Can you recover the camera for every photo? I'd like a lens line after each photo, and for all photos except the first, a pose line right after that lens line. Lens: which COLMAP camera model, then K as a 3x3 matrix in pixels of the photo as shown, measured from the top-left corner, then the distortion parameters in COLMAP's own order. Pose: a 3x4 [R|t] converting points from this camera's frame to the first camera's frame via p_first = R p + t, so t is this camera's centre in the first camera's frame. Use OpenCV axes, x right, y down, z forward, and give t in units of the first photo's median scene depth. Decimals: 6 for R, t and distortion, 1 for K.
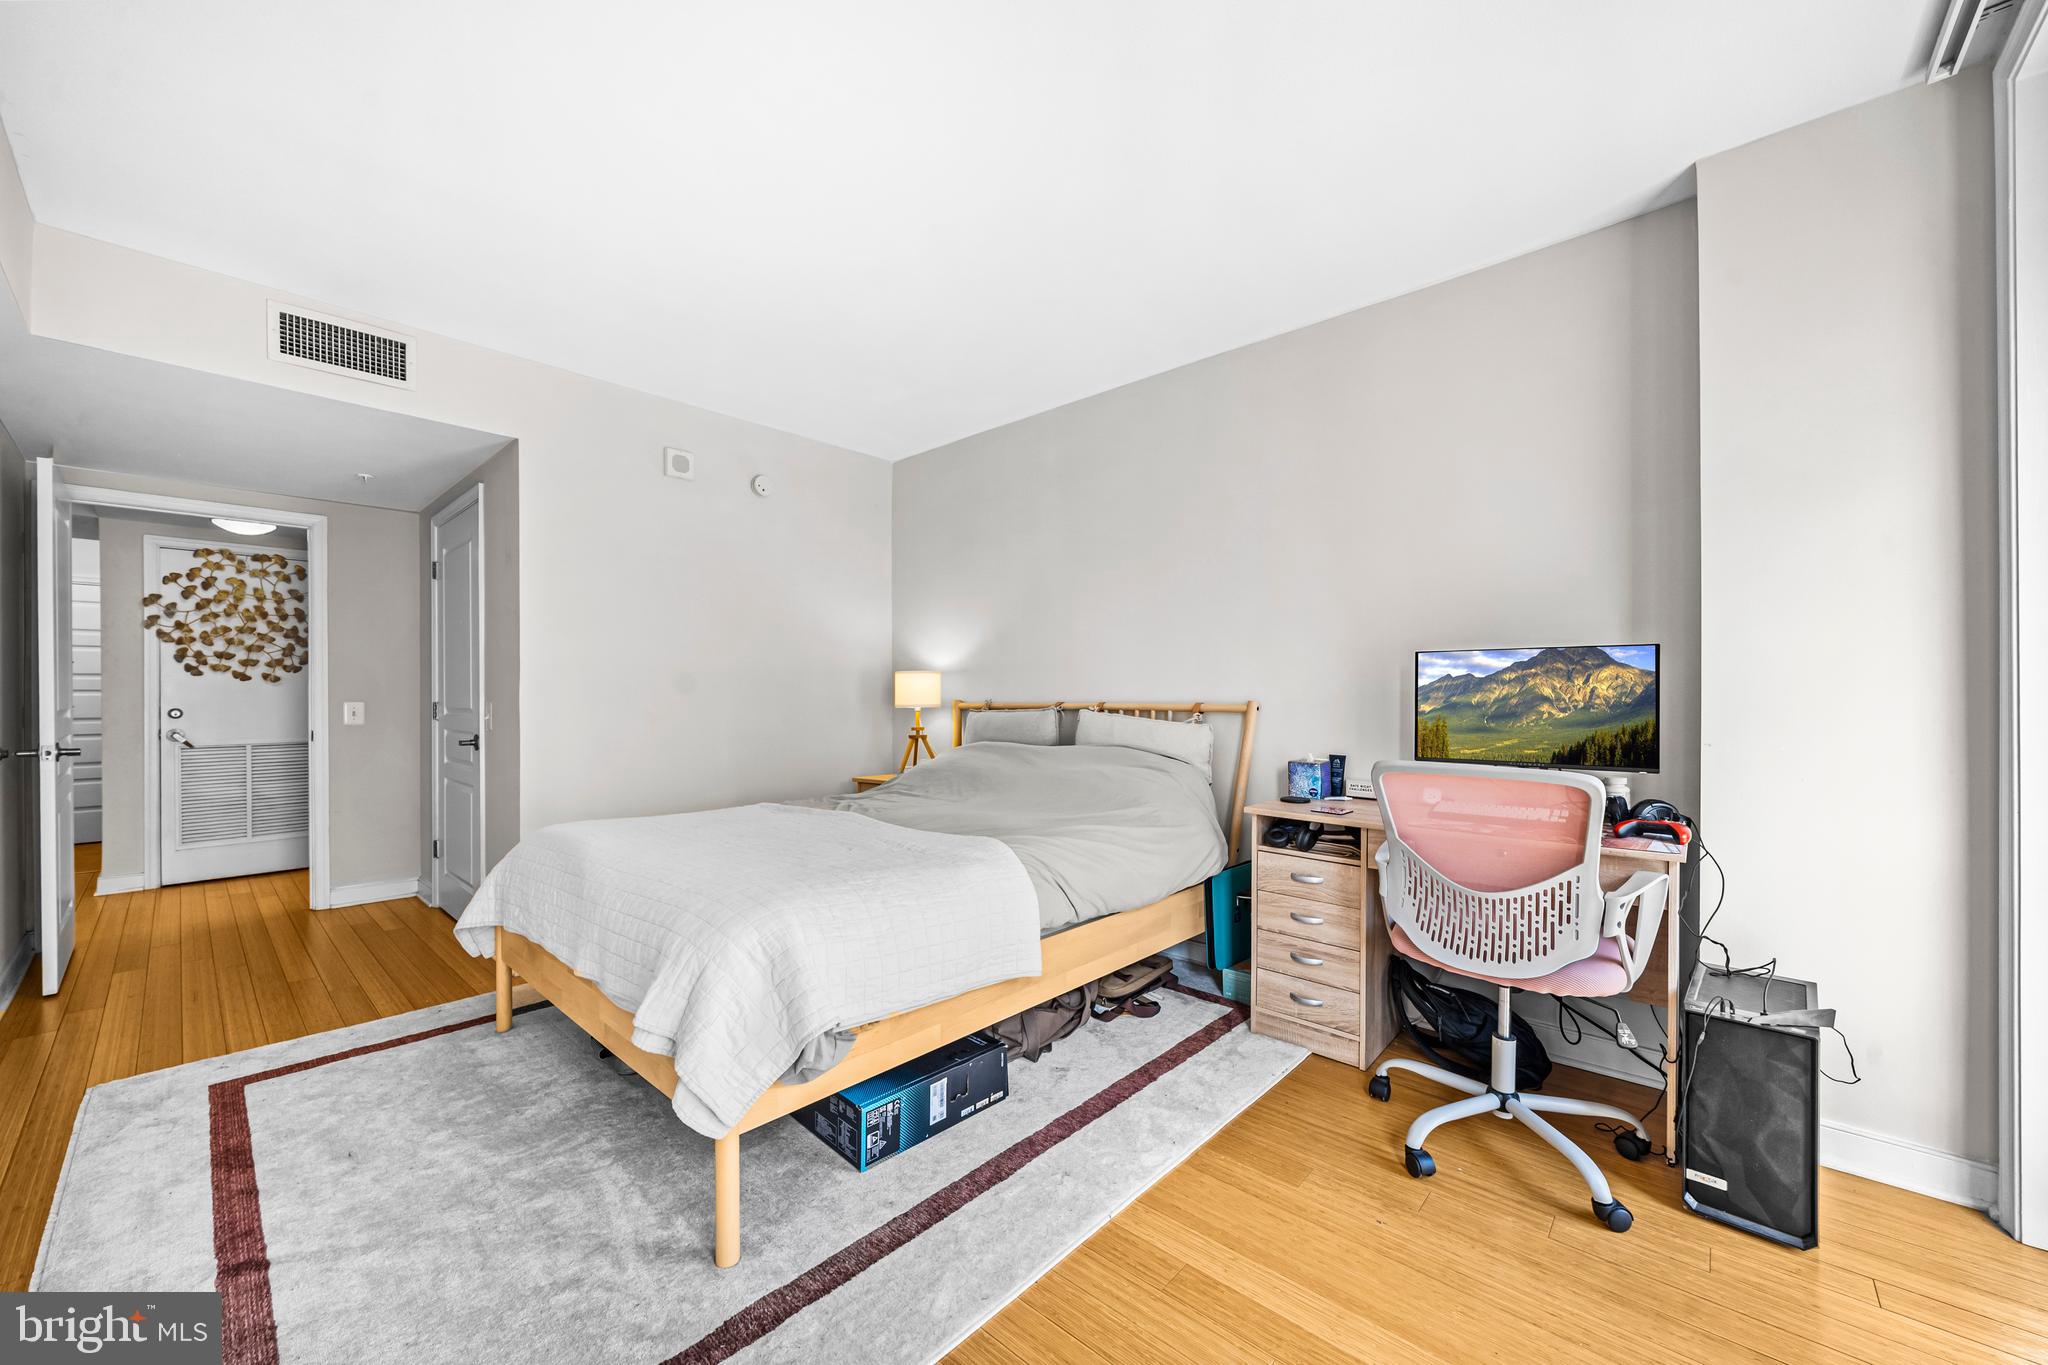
lens RADIAL K [[766.5, 0, 1010.9], [0, 766.5, 699.6], [0, 0, 1]] dist [-0.006117, 0.000116]
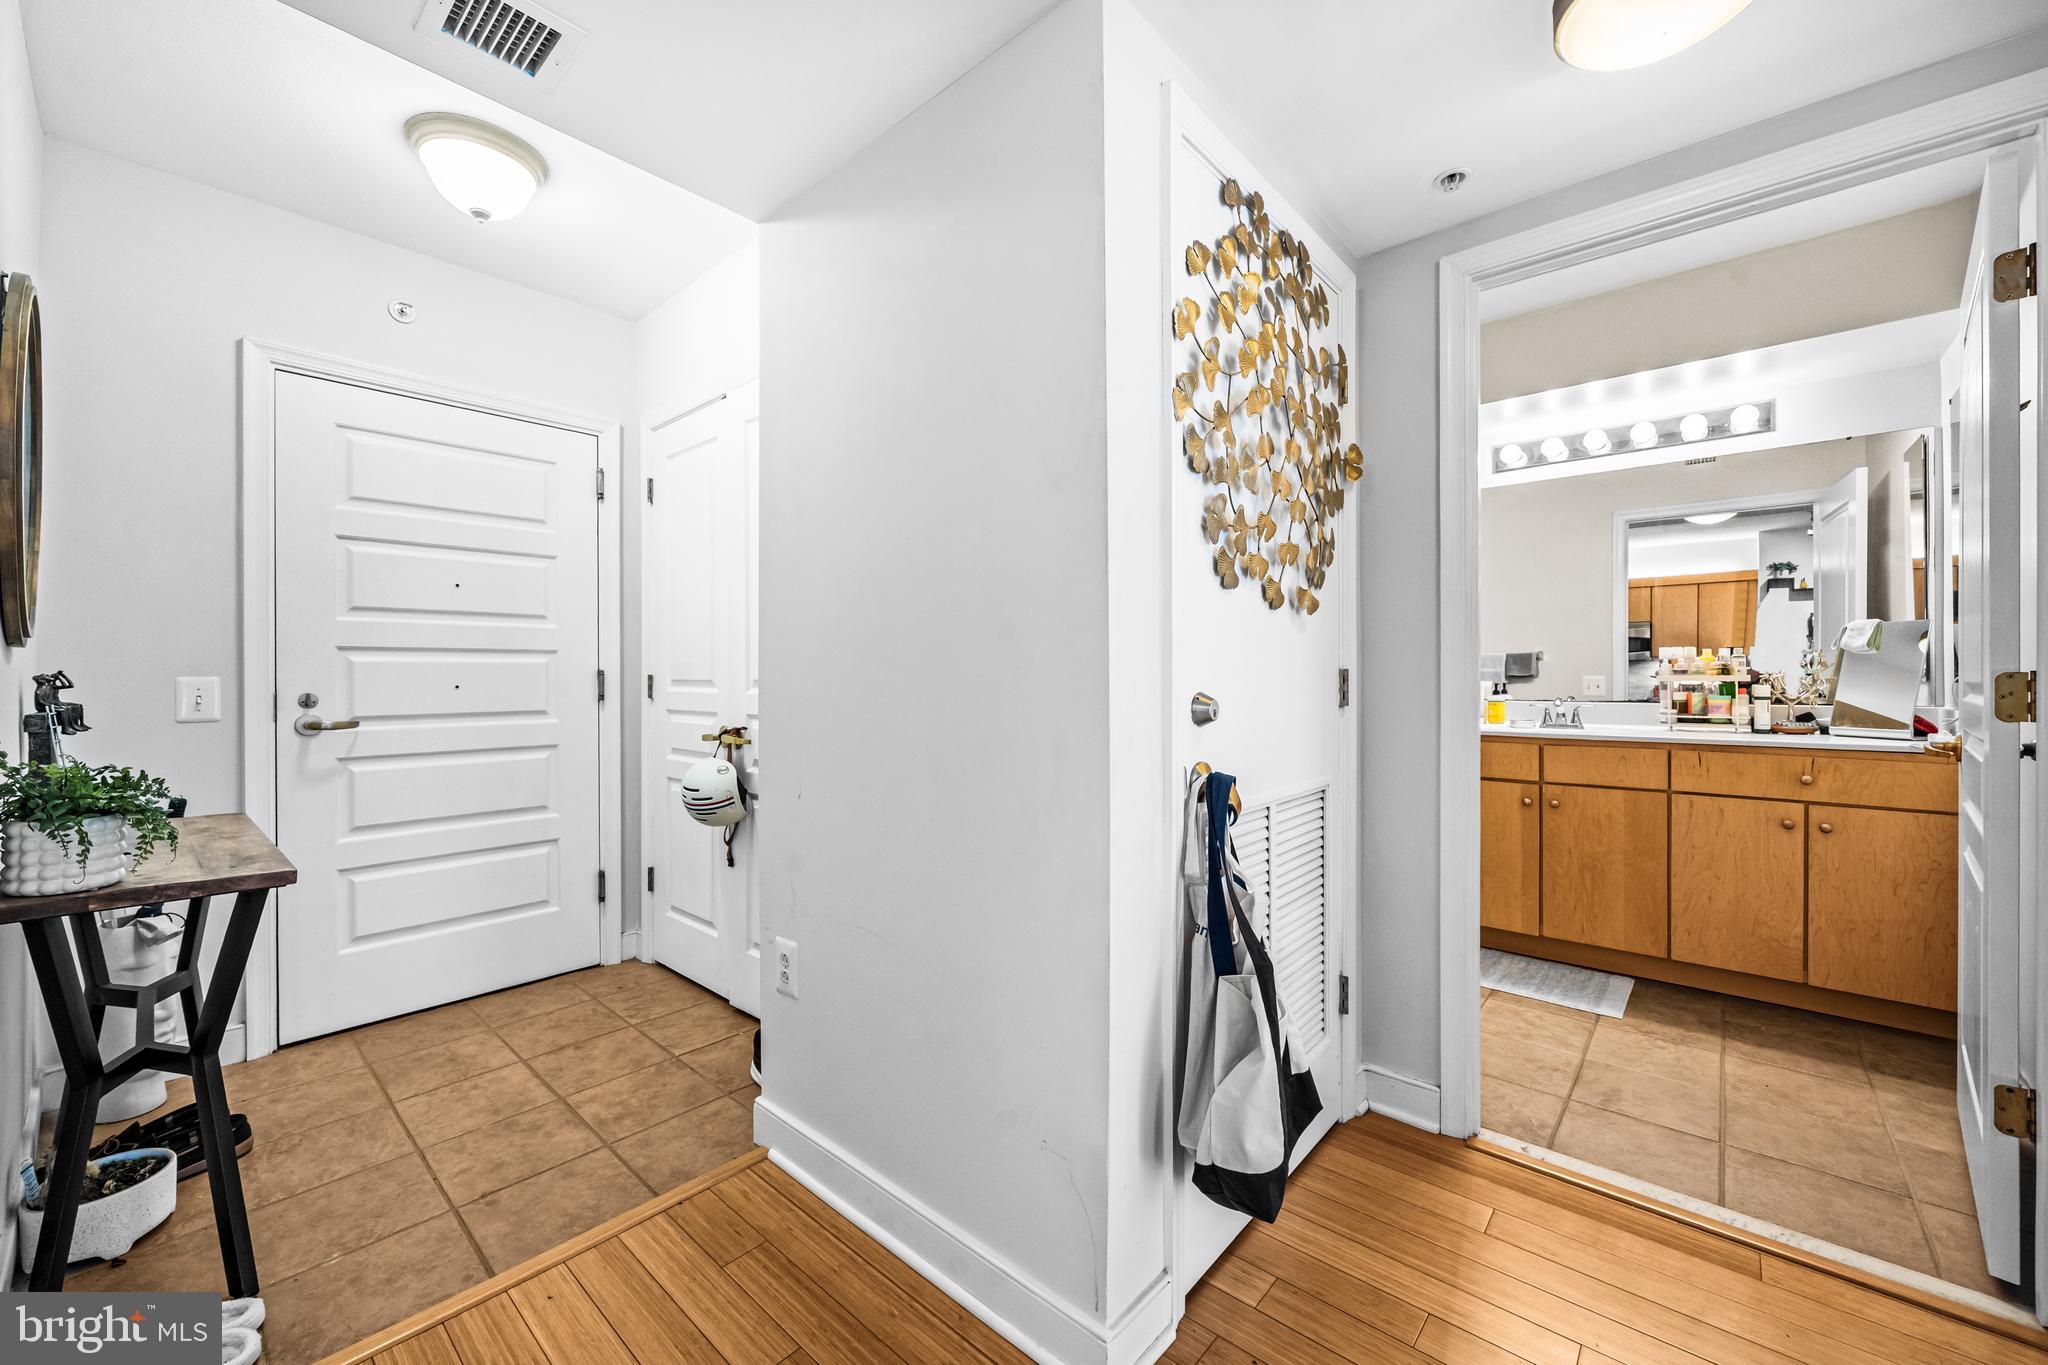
lens RADIAL K [[790.3, 0, 1020.7], [0, 790.3, 676.5], [0, 0, 1]] dist [-0.003824, -0.000279]
pose [[0.999919, -0.007779, 0.010056, -1.580357], [0.007664, 0.999906, 0.011371, 0.000825], [-0.010144, -0.011293, 0.999885, 0.925178]]
